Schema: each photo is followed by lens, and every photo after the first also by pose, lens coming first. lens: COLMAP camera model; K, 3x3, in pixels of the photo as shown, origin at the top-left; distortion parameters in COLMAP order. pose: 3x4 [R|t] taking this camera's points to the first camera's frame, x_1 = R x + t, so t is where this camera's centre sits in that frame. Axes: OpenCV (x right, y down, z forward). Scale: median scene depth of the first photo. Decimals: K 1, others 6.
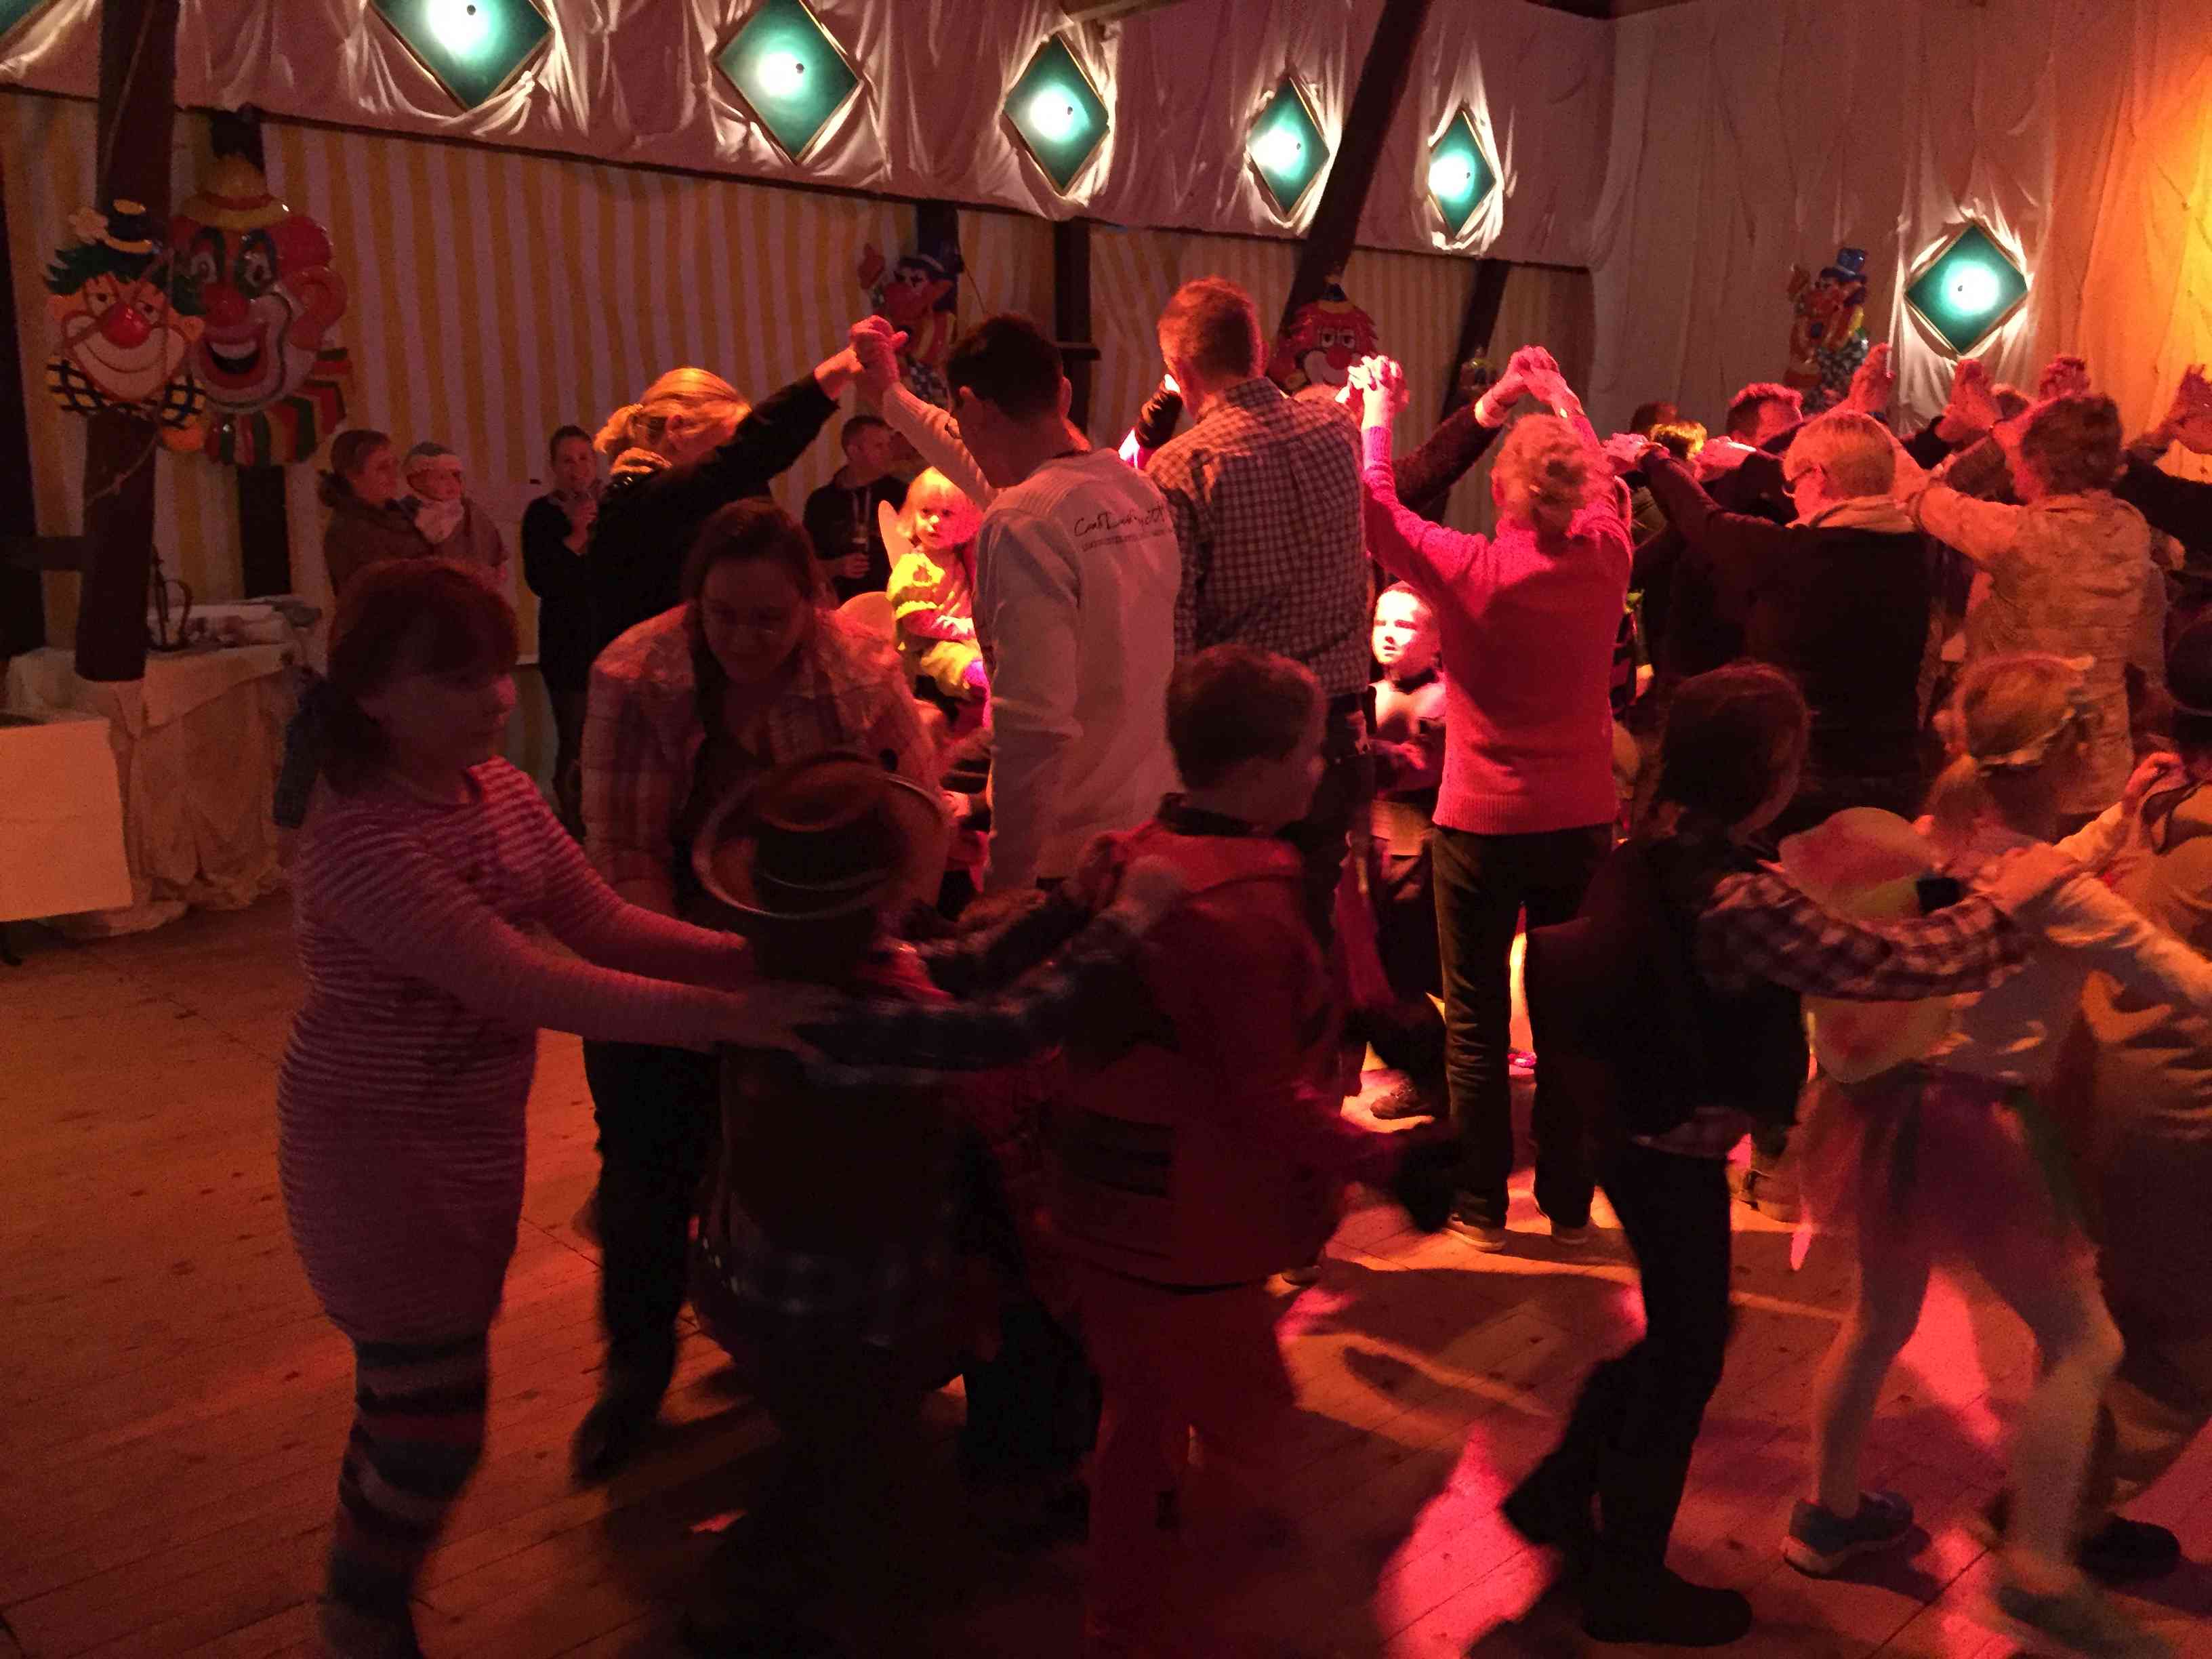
lens RADIAL K [[1862.3, 0, 1100.5], [0, 1862.3, 820.9], [0, 0, 1]] dist [0.077688, -0.089751]
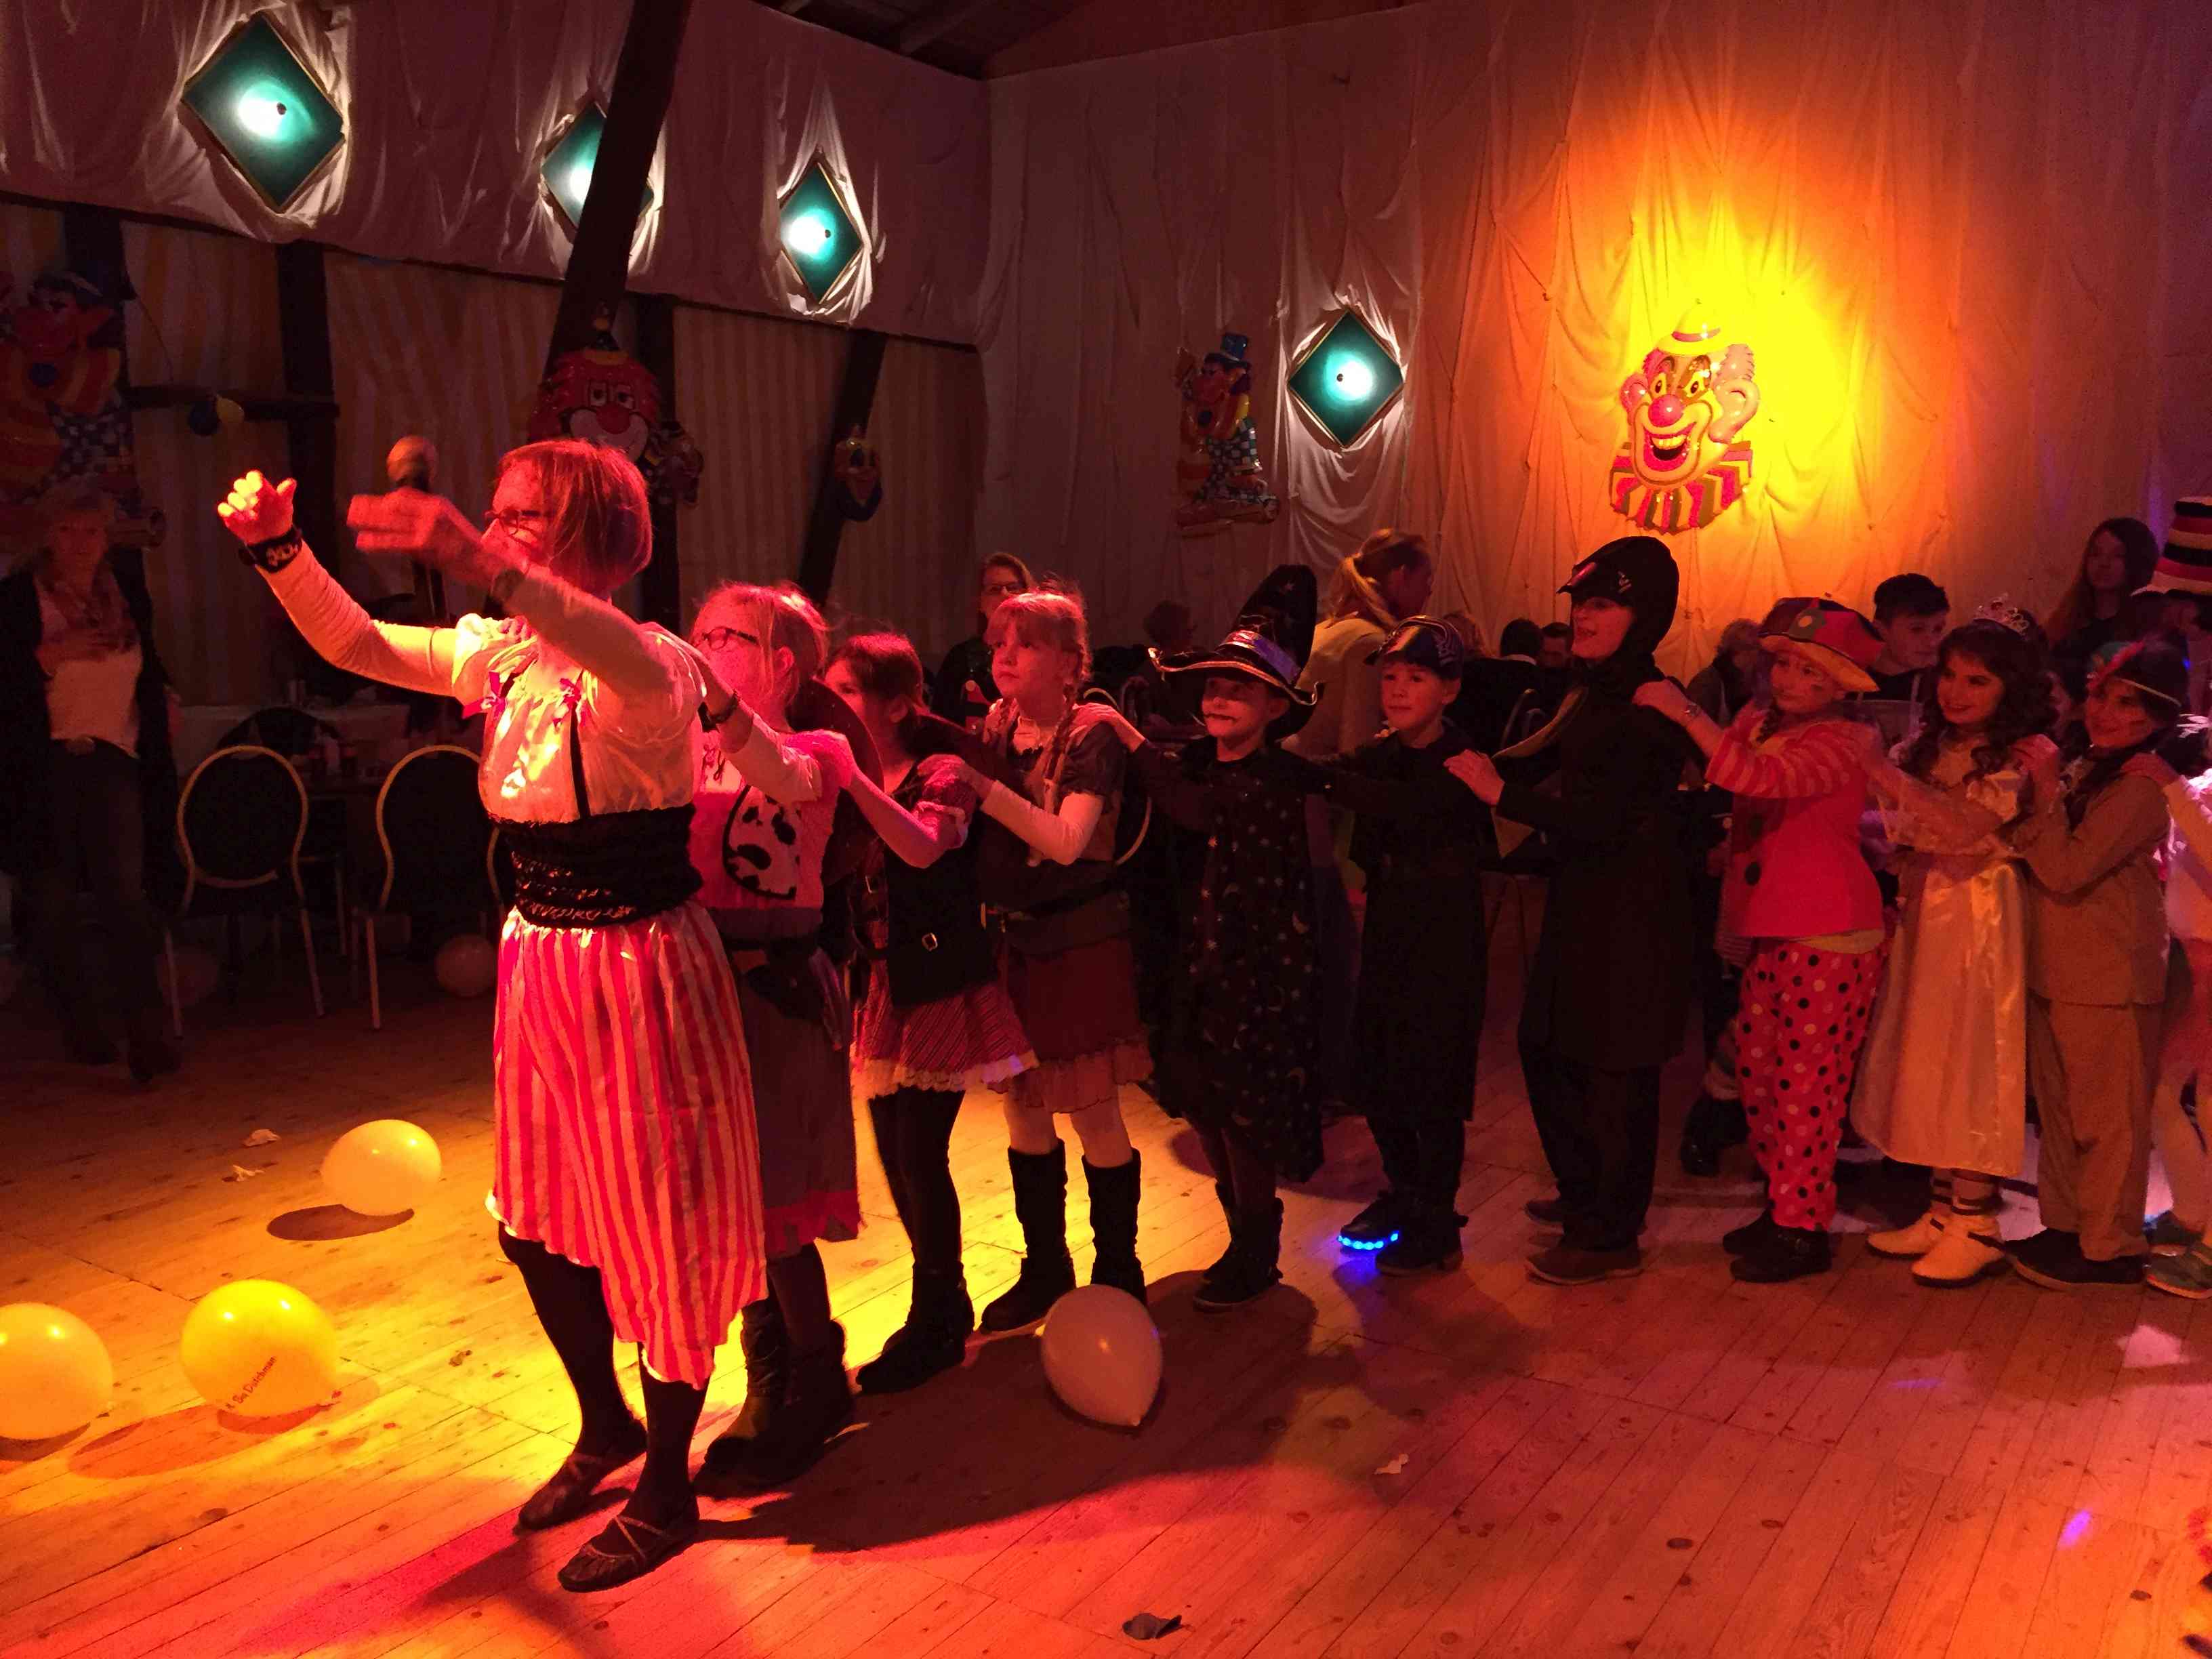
lens RADIAL K [[1862.3, 0, 1093.4], [0, 1862.3, 829.8], [0, 0, 1]] dist [0.077688, -0.089751]
pose [[0.968581, -0.029243, 0.246971, 0.094567], [0.040534, 0.998347, -0.040758, -0.020498], [-0.245371, 0.049488, 0.968165, 0.127201]]
